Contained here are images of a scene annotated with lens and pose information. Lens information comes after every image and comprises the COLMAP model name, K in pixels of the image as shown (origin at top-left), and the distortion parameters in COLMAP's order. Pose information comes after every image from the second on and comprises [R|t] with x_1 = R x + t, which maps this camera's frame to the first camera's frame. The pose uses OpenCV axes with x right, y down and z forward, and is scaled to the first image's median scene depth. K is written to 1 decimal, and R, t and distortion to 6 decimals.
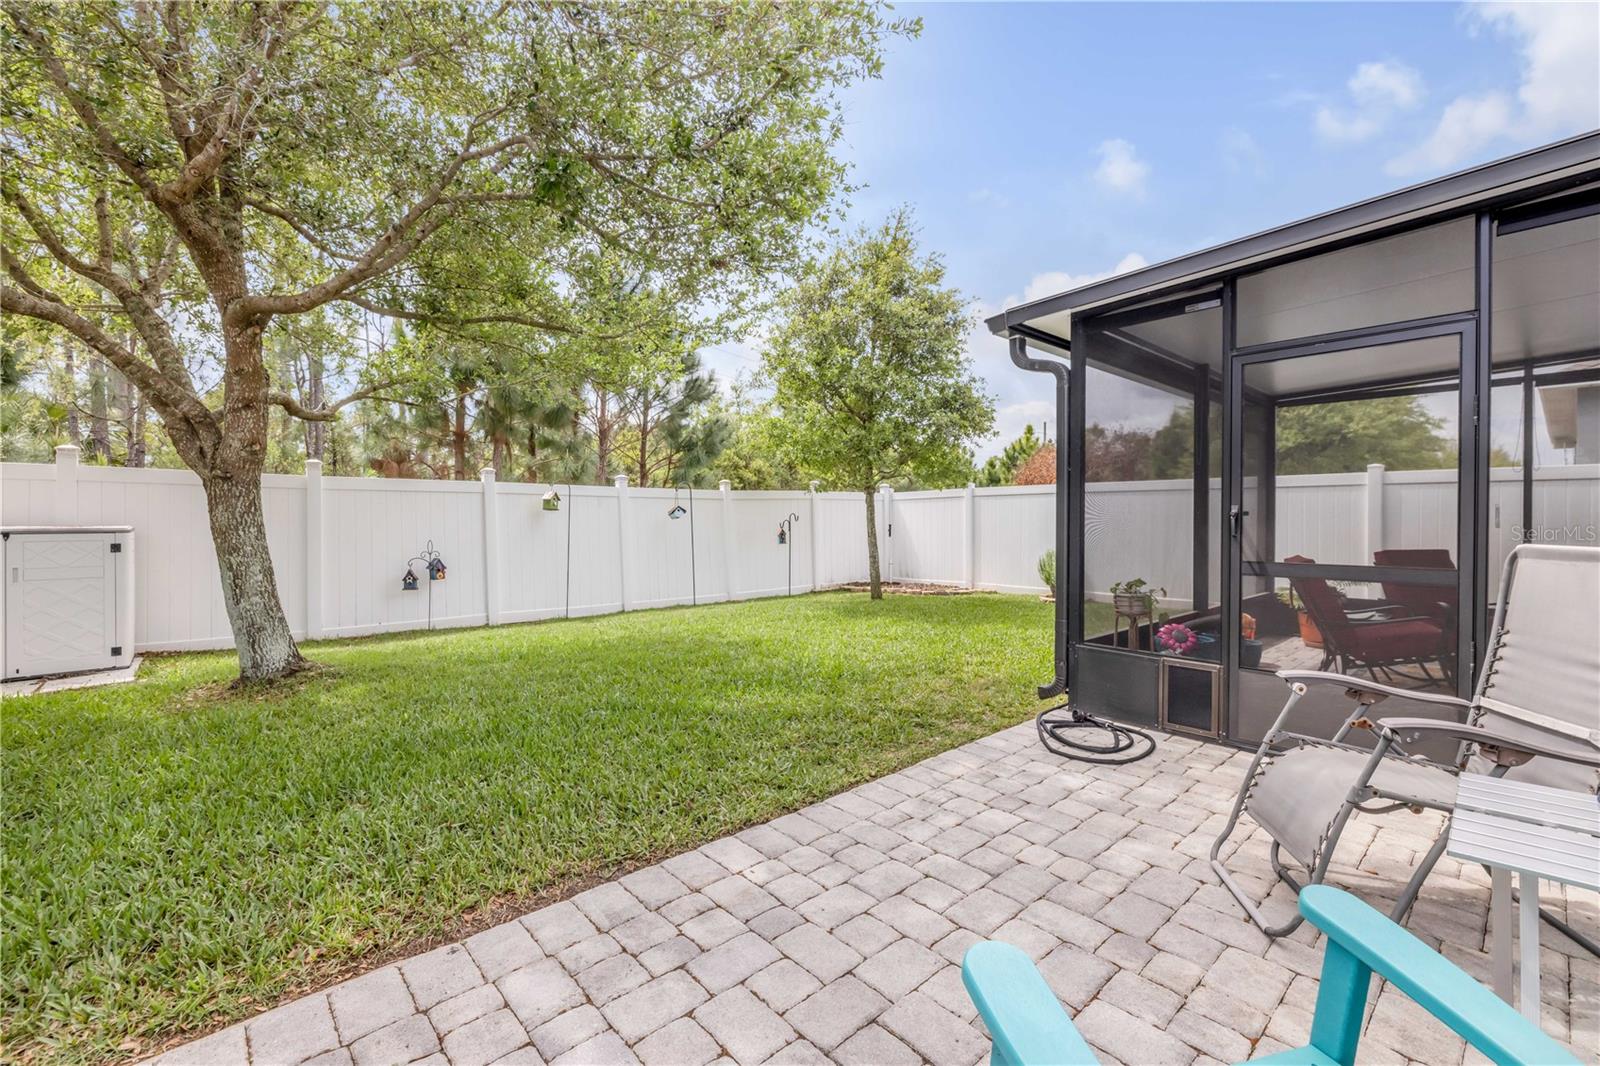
lens RADIAL K [[682.7, 0, 800.3], [0, 682.7, 526.9], [0, 0, 1]] dist [0.001683, 0.000401]
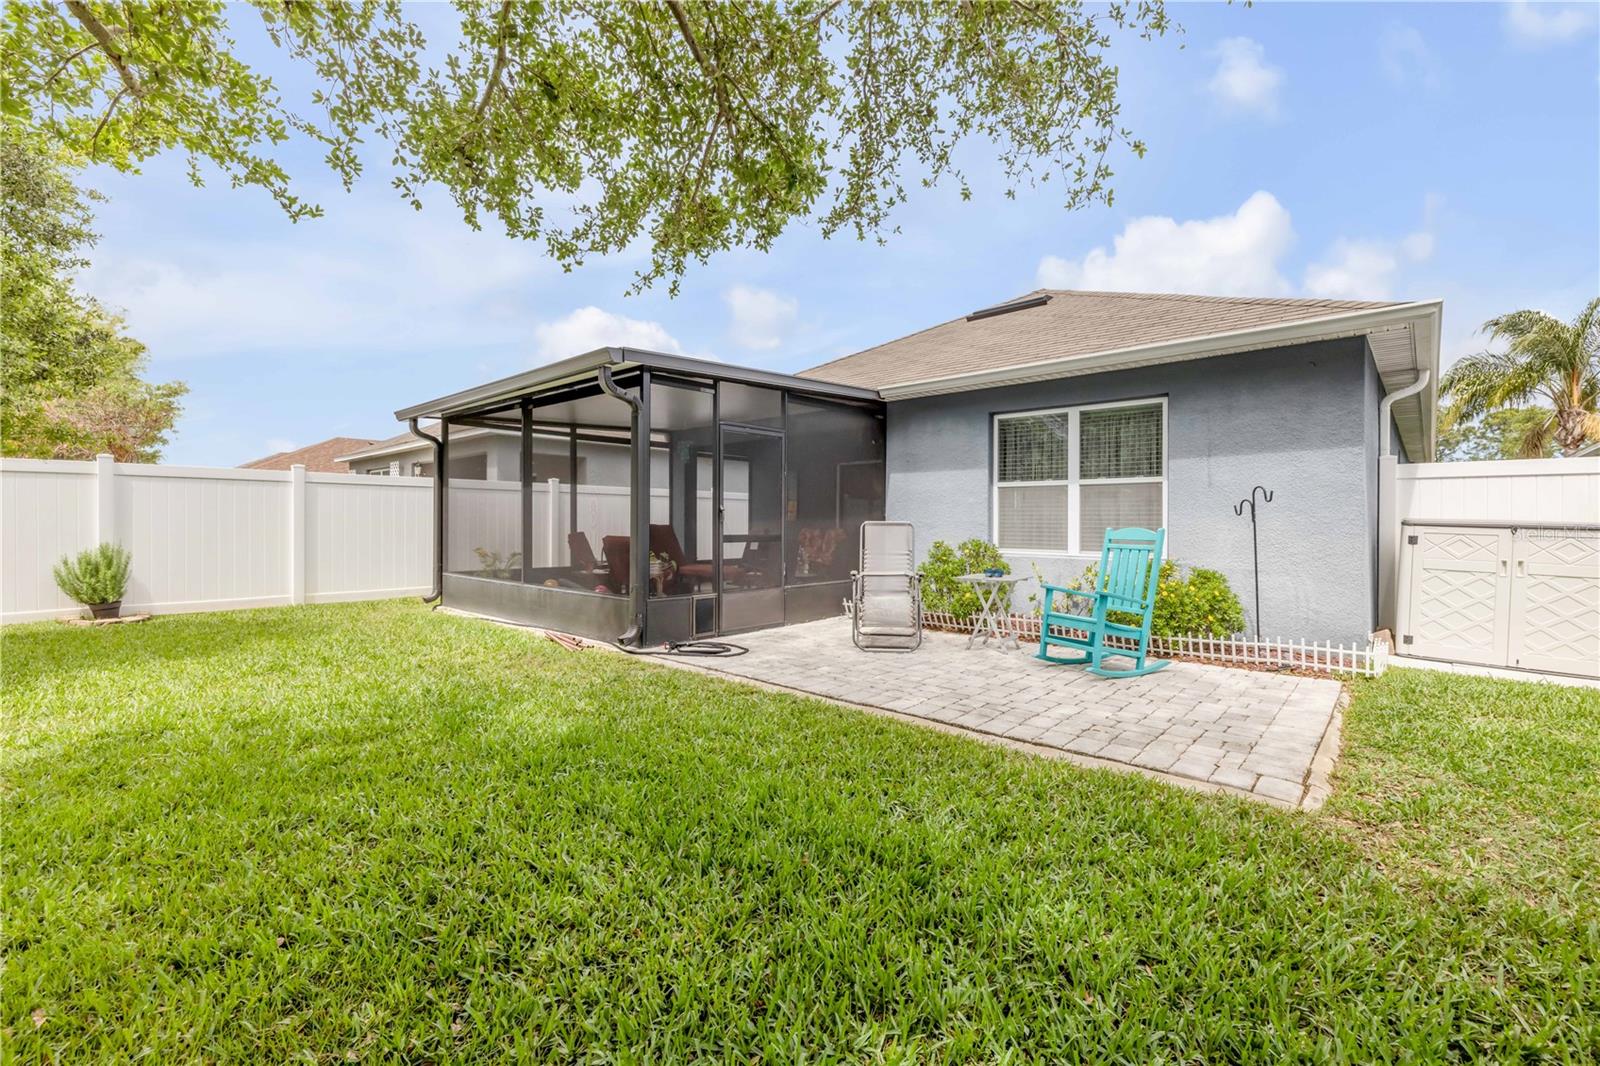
lens RADIAL K [[682.7, 0, 799.6], [0, 682.7, 524.1], [0, 0, 1]] dist [0.001683, 0.000401]
pose [[-0.099584, -0.007613, 0.995000, -1.660079], [0.004431, 0.999957, 0.008094, 0.007914], [-0.995019, 0.005215, -0.099546, 1.324470]]
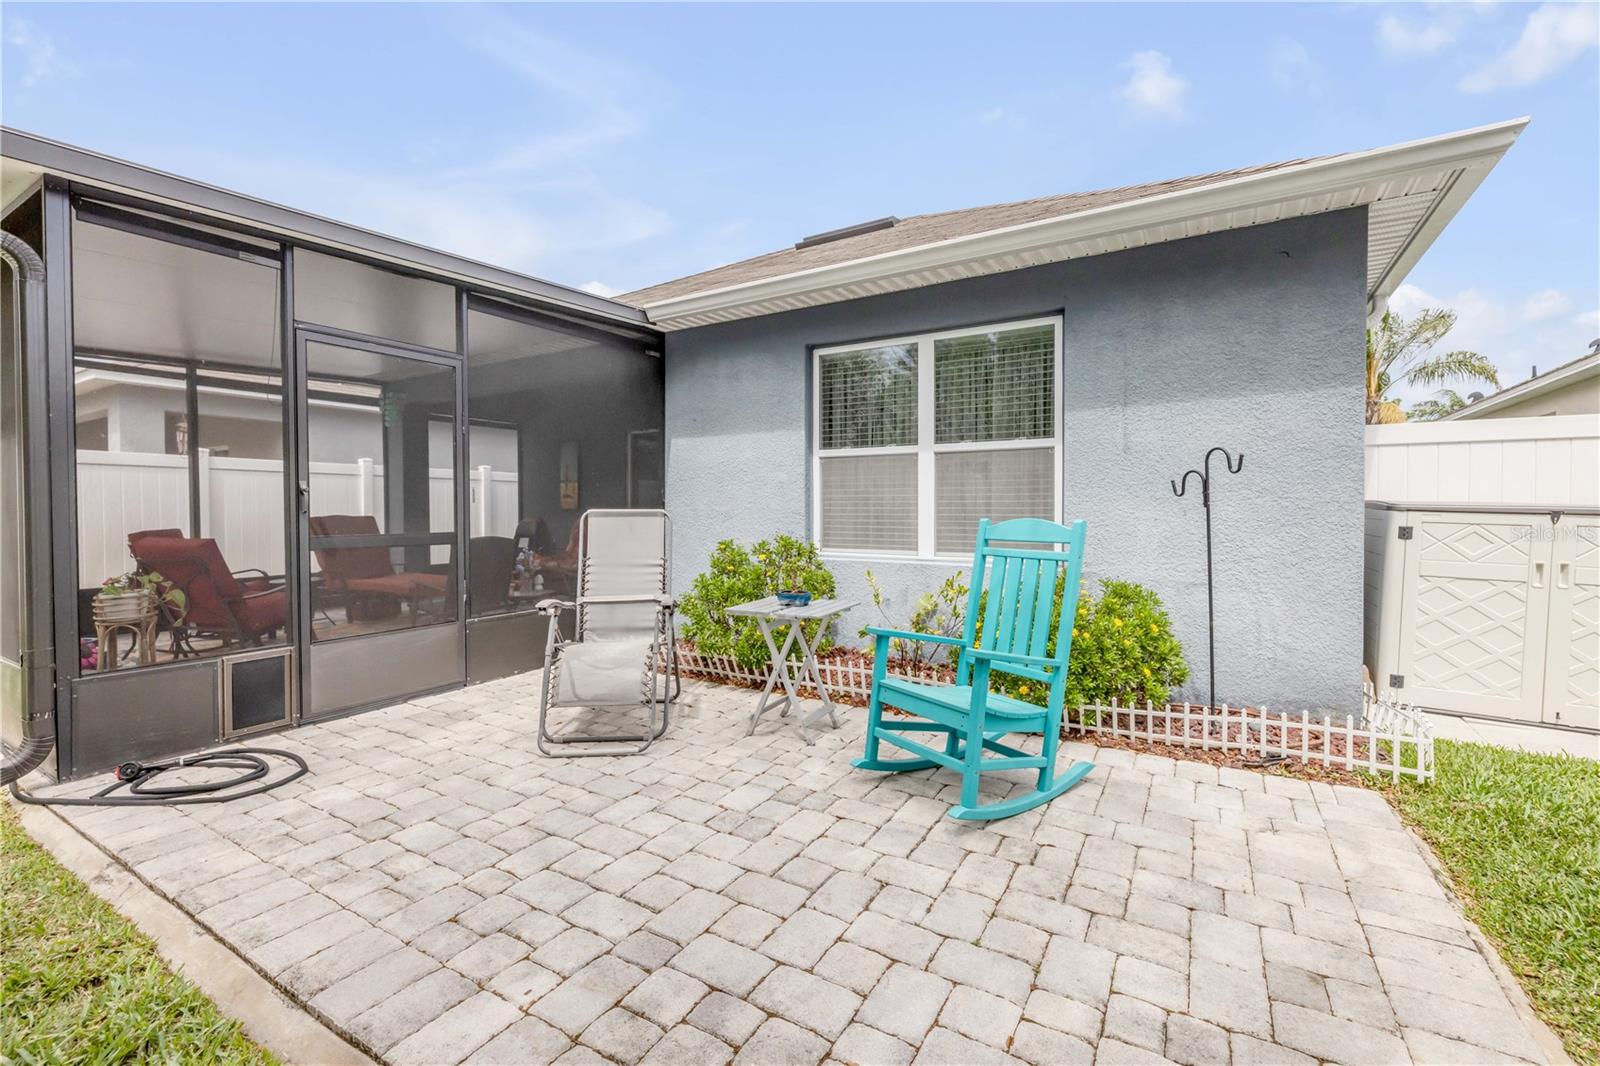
lens RADIAL K [[682.7, 0, 795.9], [0, 682.7, 525.3], [0, 0, 1]] dist [0.001683, 0.000401]
pose [[-0.285388, -0.025957, 0.958061, -0.701310], [0.009393, 0.999509, 0.029878, 0.013358], [-0.958366, 0.017525, -0.285004, 0.816768]]
